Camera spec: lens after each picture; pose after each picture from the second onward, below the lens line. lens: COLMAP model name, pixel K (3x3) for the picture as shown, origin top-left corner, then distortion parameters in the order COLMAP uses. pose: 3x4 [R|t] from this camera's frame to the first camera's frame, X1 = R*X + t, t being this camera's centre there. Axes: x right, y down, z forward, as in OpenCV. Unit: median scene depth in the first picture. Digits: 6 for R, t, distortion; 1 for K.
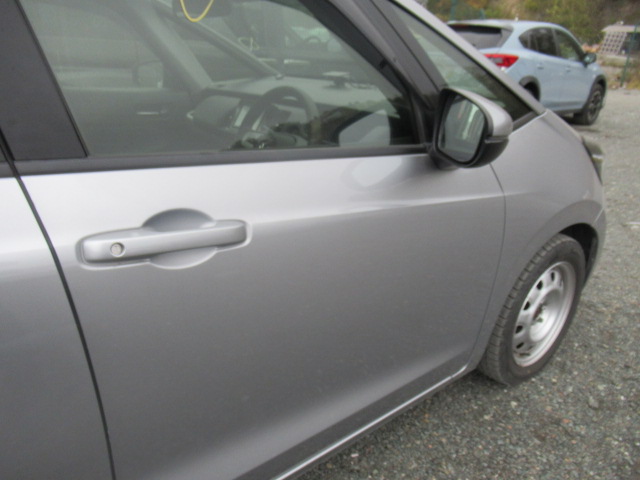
lens RADIAL K [[479.9, 0, 319.4], [0, 479.9, 241.8], [0, 0, 1]] dist [-0.003891, 0.004026]
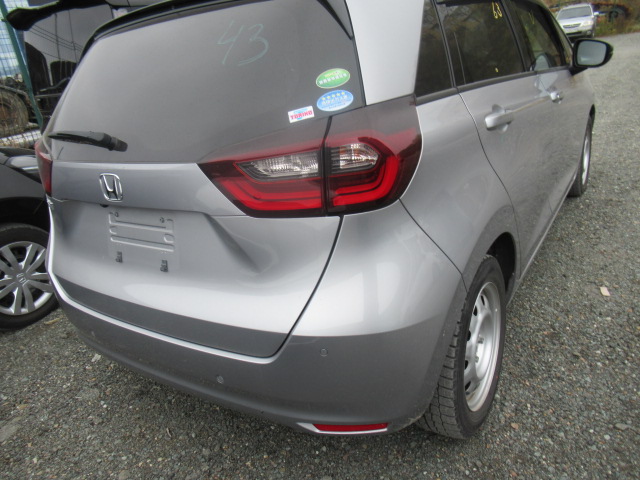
lens RADIAL K [[479.9, 0, 320.0], [0, 479.9, 242.8], [0, 0, 1]] dist [-0.003891, 0.004026]
pose [[0.934750, -0.258148, 0.244136, -1.091071], [0.264805, 0.964285, 0.005743, 0.193934], [-0.236900, 0.059280, 0.969724, -0.609044]]
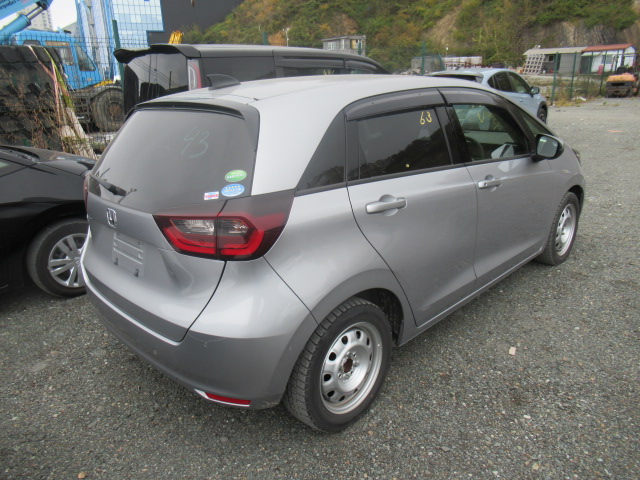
lens RADIAL K [[479.9, 0, 320.4], [0, 479.9, 242.1], [0, 0, 1]] dist [-0.003891, 0.004026]
pose [[0.990172, -0.101131, 0.096602, -0.813973], [0.107022, 0.992570, -0.057880, 0.209810], [-0.090031, 0.067650, 0.993639, -1.009180]]
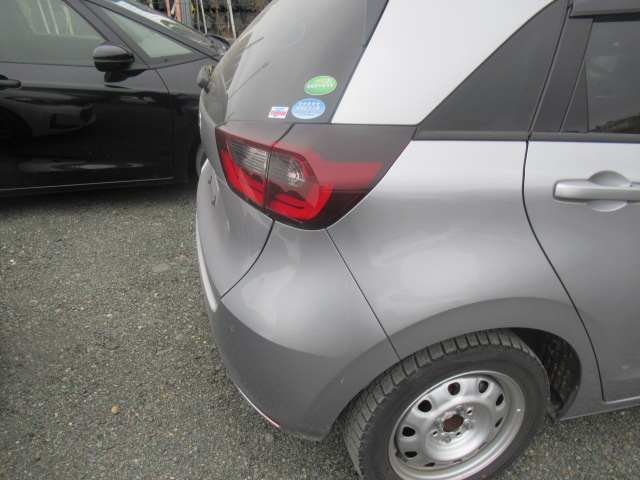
lens RADIAL K [[479.9, 0, 322.6], [0, 479.9, 244.9], [0, 0, 1]] dist [-0.003891, 0.004026]
pose [[0.920651, 0.175828, -0.348549, -0.639114], [-0.152108, 0.983833, 0.094525, 0.136197], [0.359535, -0.034007, 0.932512, -0.584265]]
